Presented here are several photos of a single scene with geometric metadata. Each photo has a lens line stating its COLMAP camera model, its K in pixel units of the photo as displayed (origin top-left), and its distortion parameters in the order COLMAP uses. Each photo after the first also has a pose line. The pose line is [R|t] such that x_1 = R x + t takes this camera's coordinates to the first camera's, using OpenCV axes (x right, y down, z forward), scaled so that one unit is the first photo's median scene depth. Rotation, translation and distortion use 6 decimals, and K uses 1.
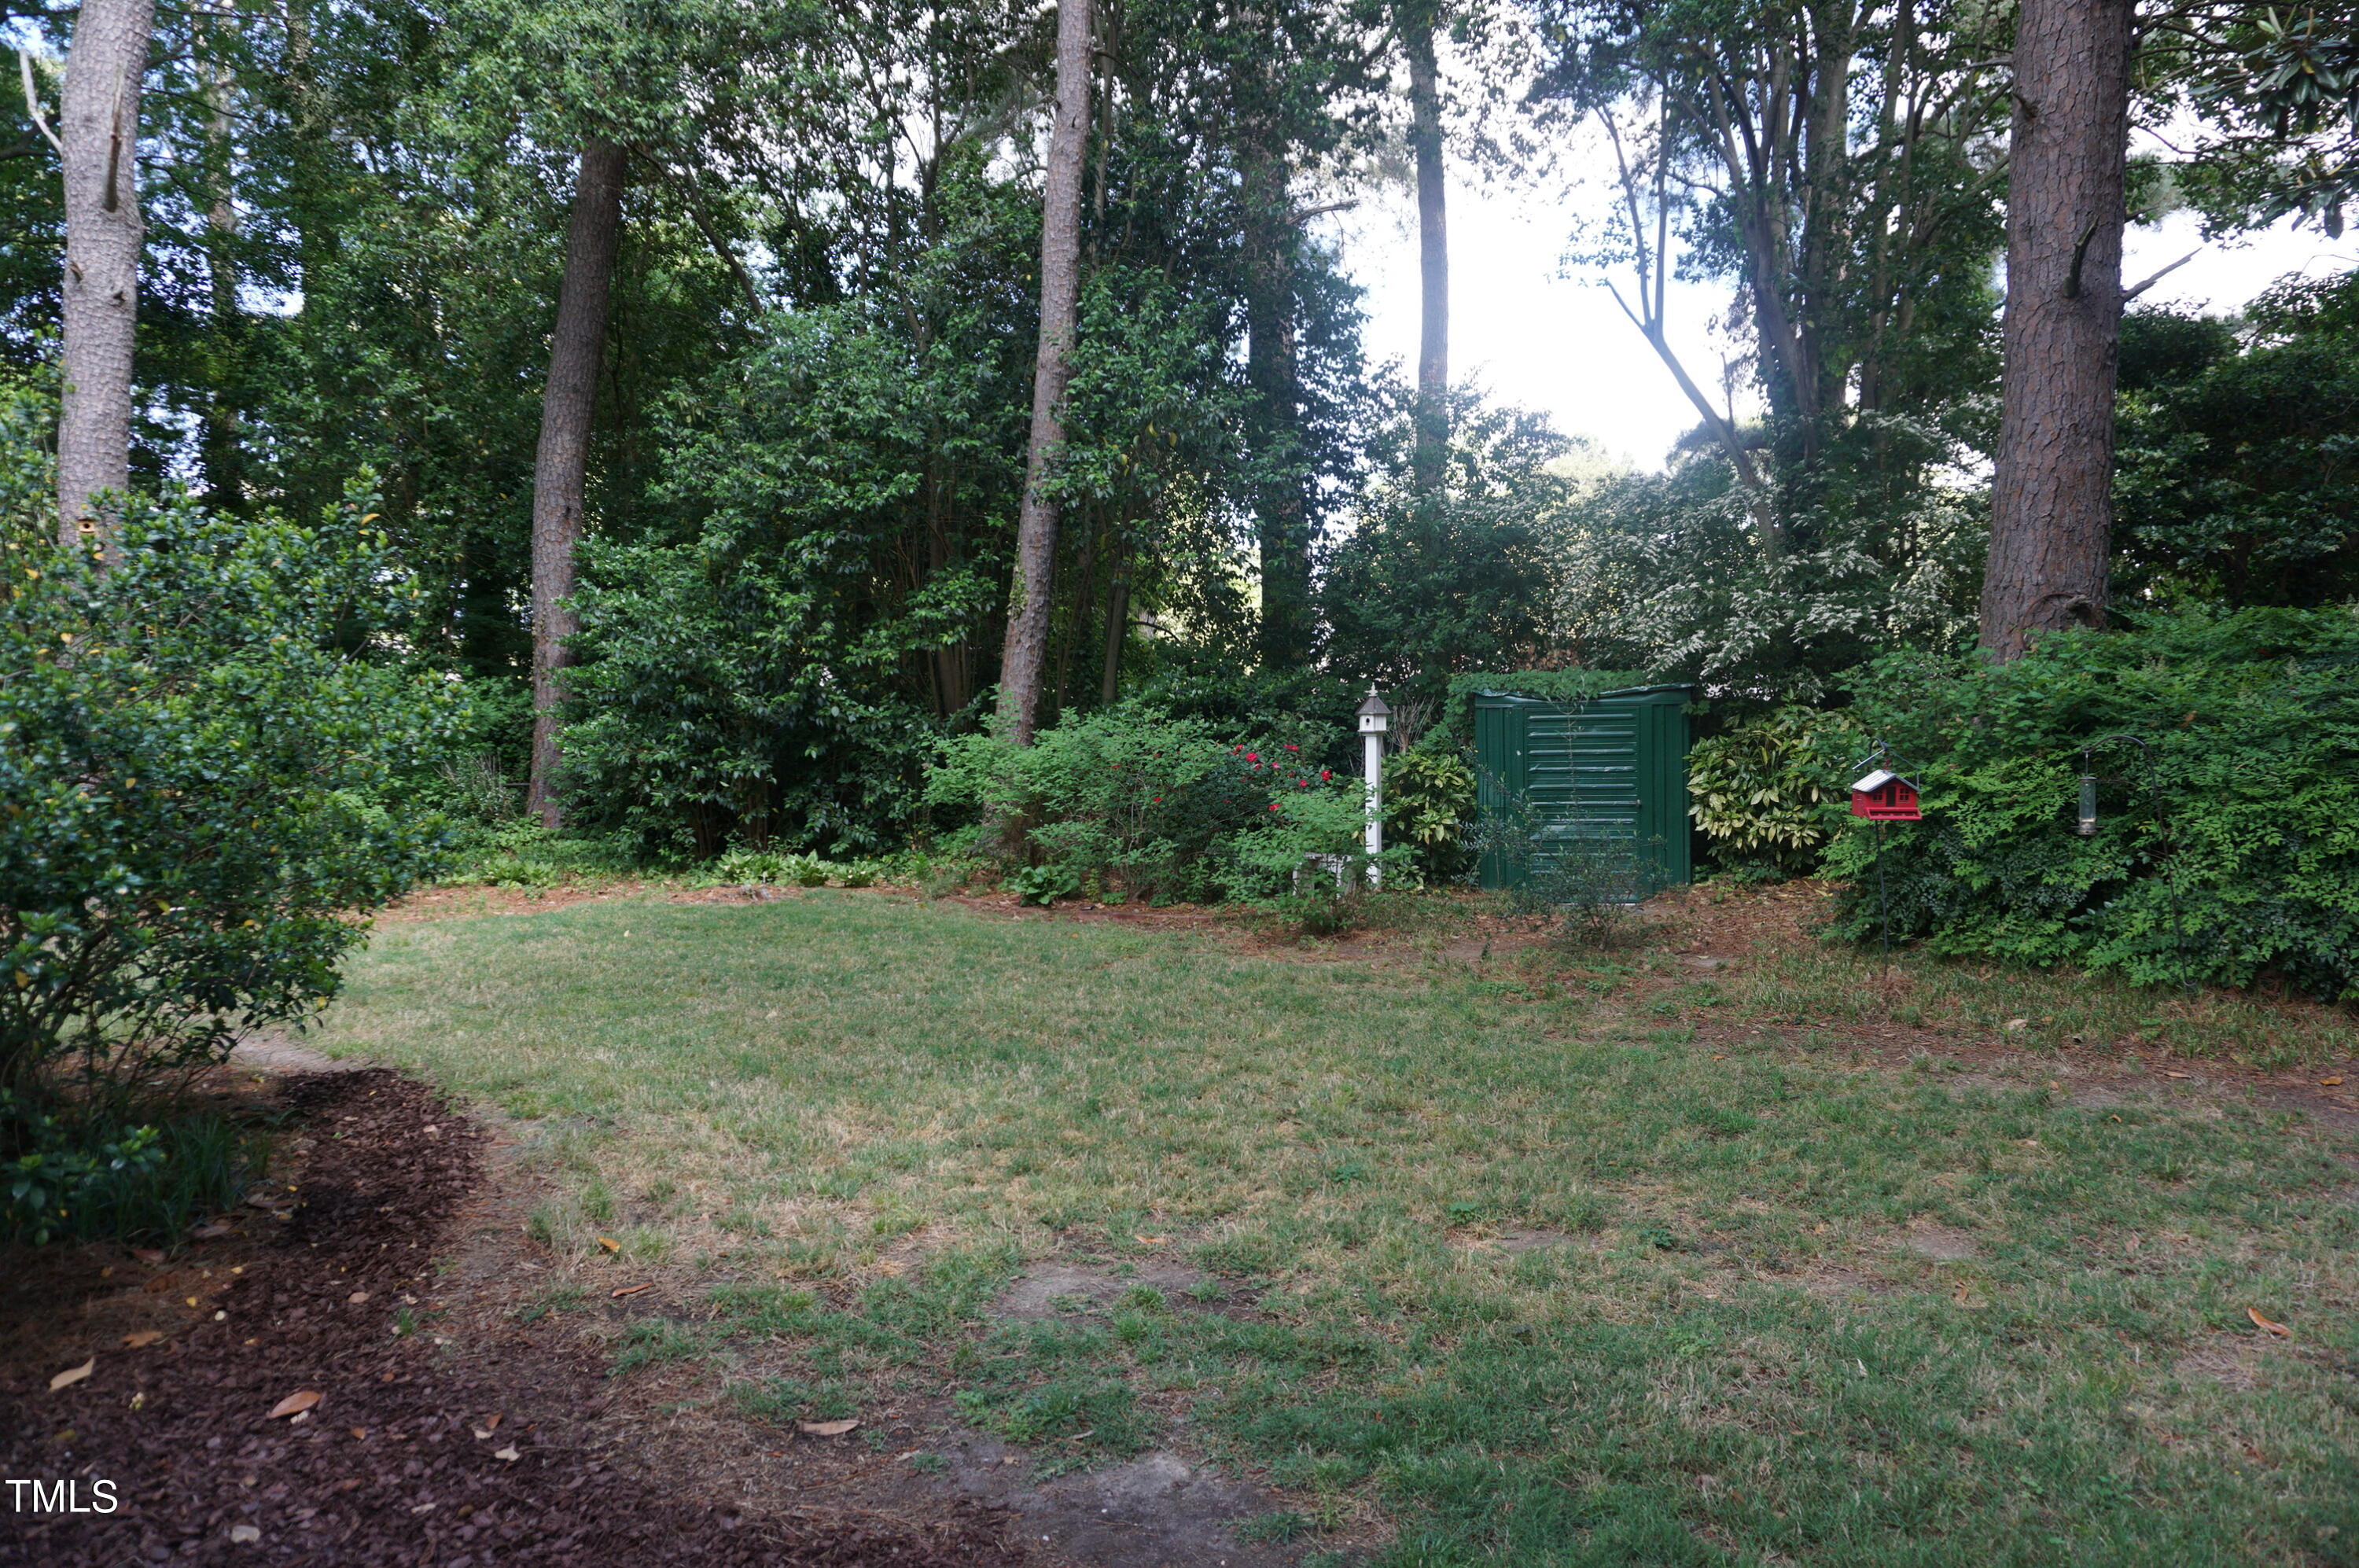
lens RADIAL K [[1576.8, 0, 1179.5], [0, 1576.8, 784.0], [0, 0, 1]] dist [-0.046766, 0.045287]
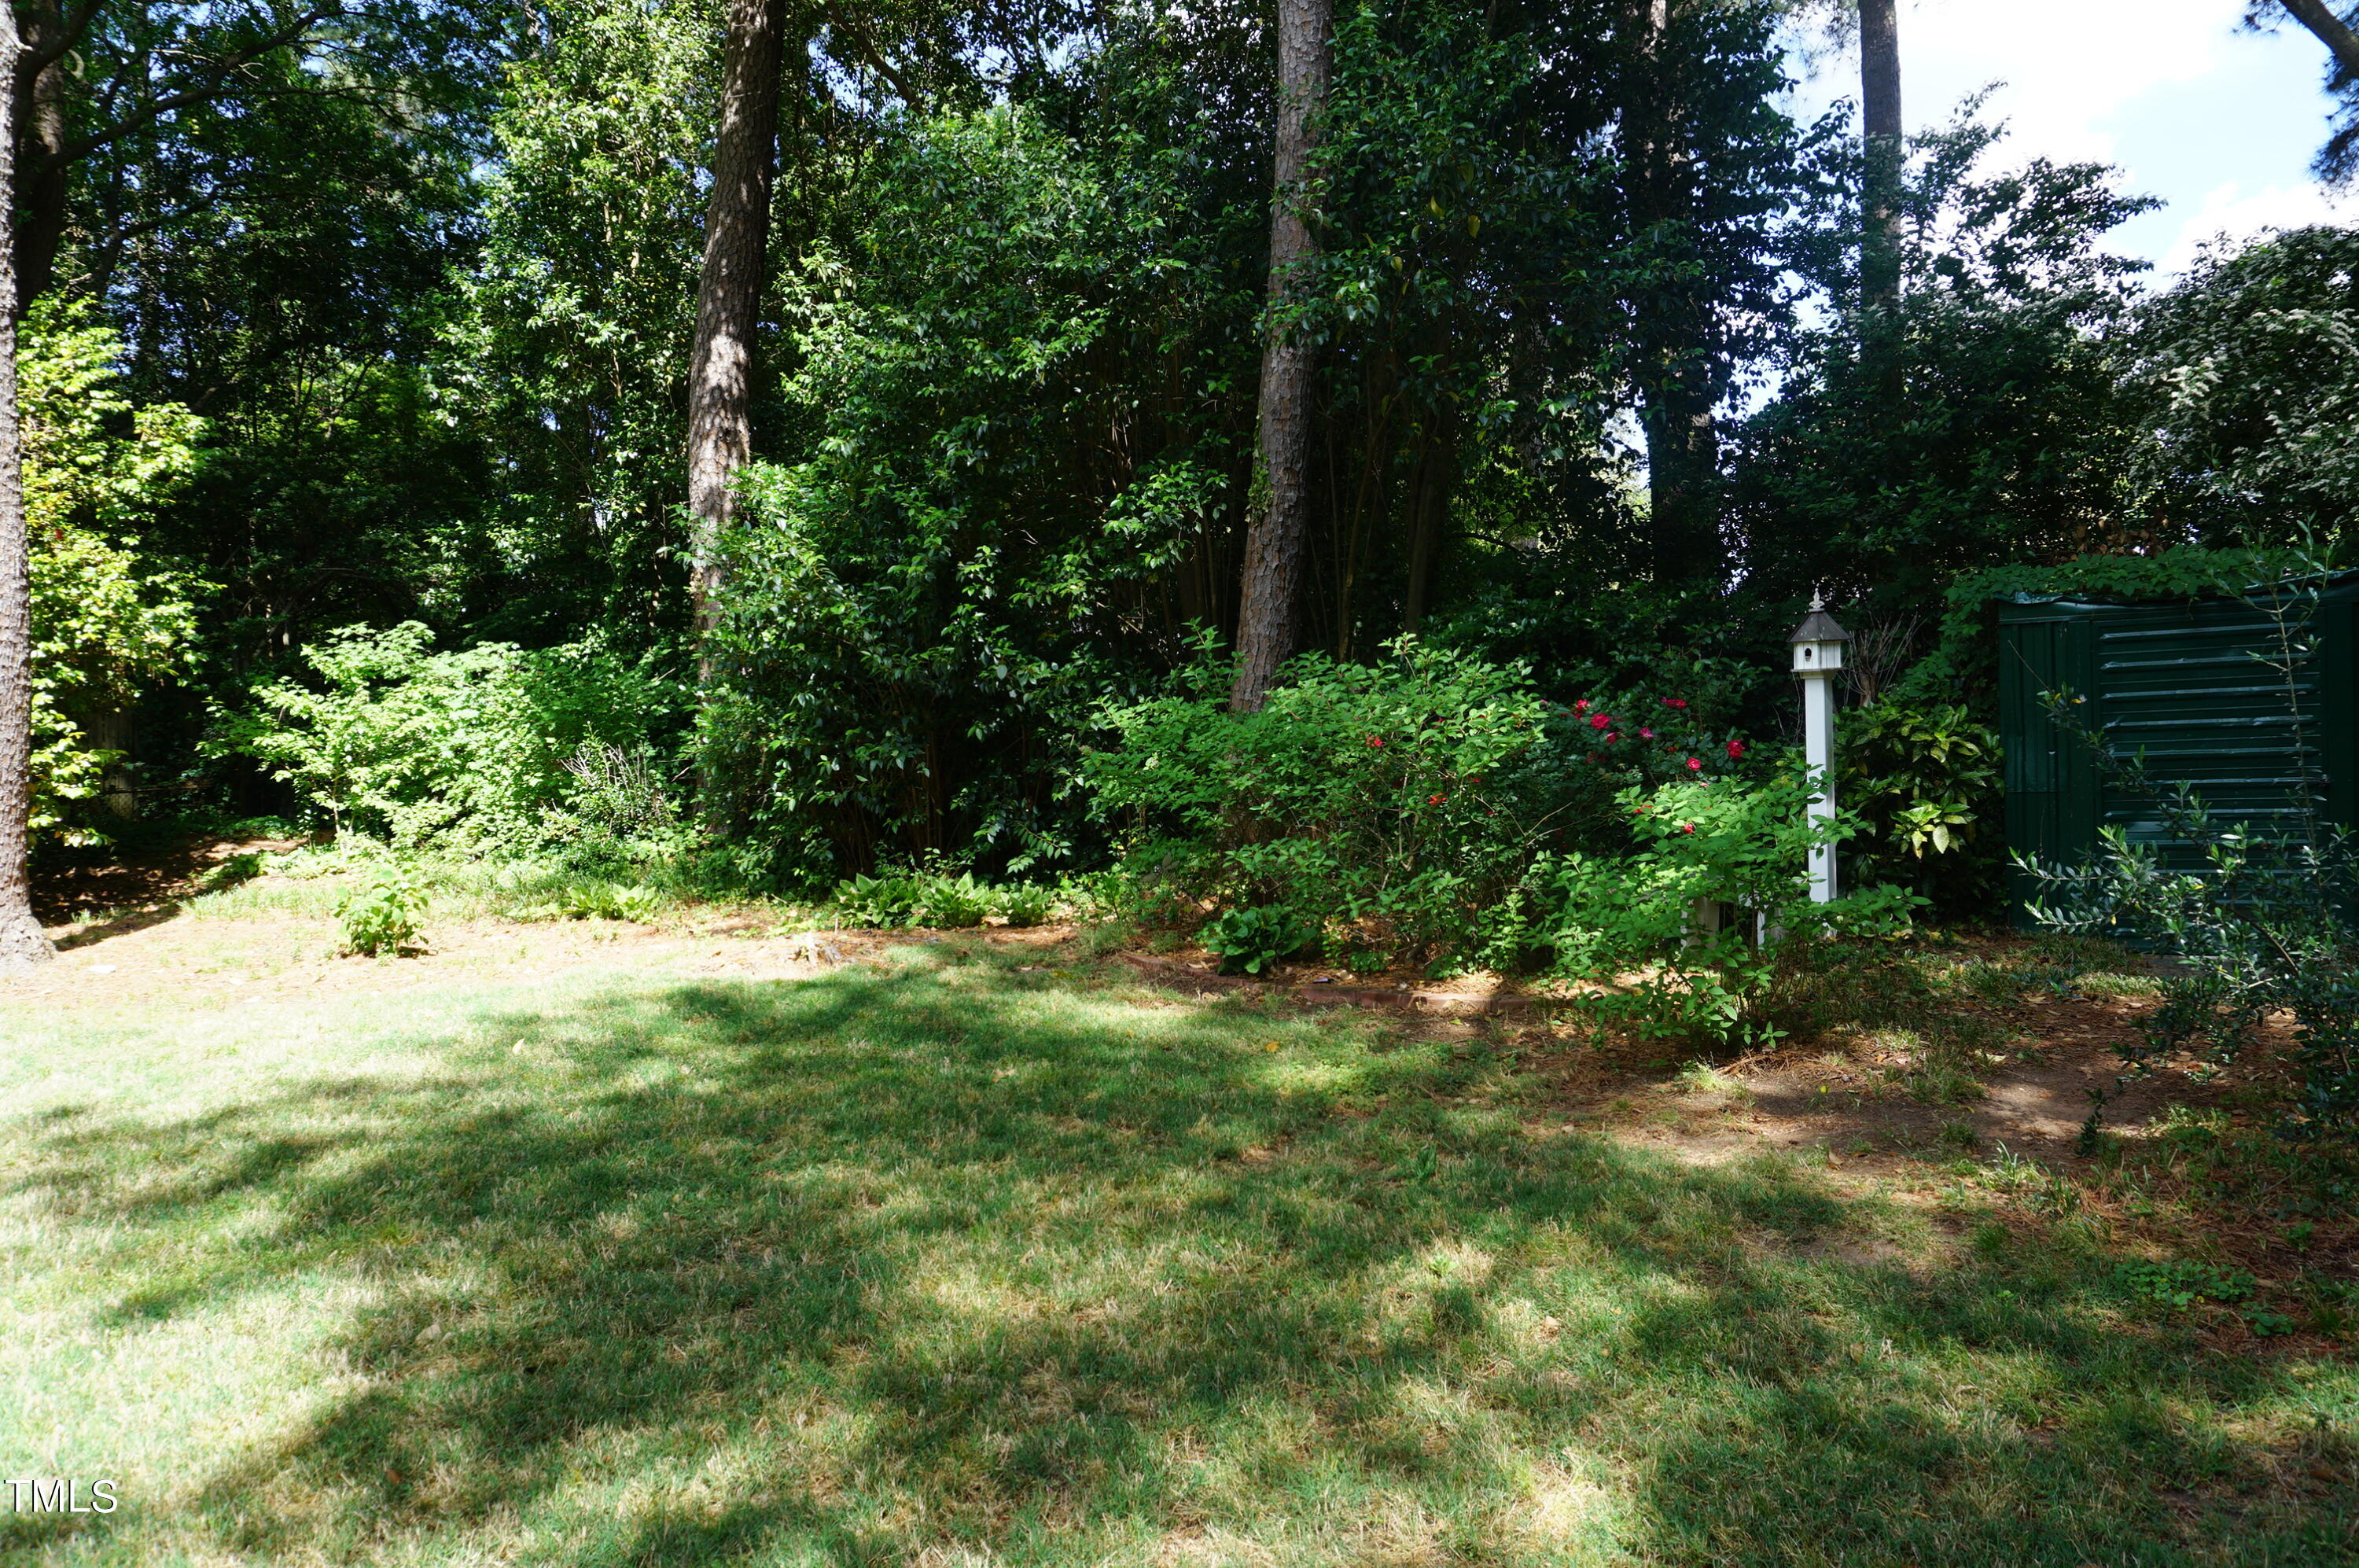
lens RADIAL K [[1576.8, 0, 1179.5], [0, 1576.8, 784.0], [0, 0, 1]] dist [-0.046766, 0.045287]
pose [[0.966487, -0.020605, -0.255888, 0.038574], [0.026966, 0.999408, 0.021373, -0.009368], [0.255296, -0.027556, 0.966470, 0.348444]]
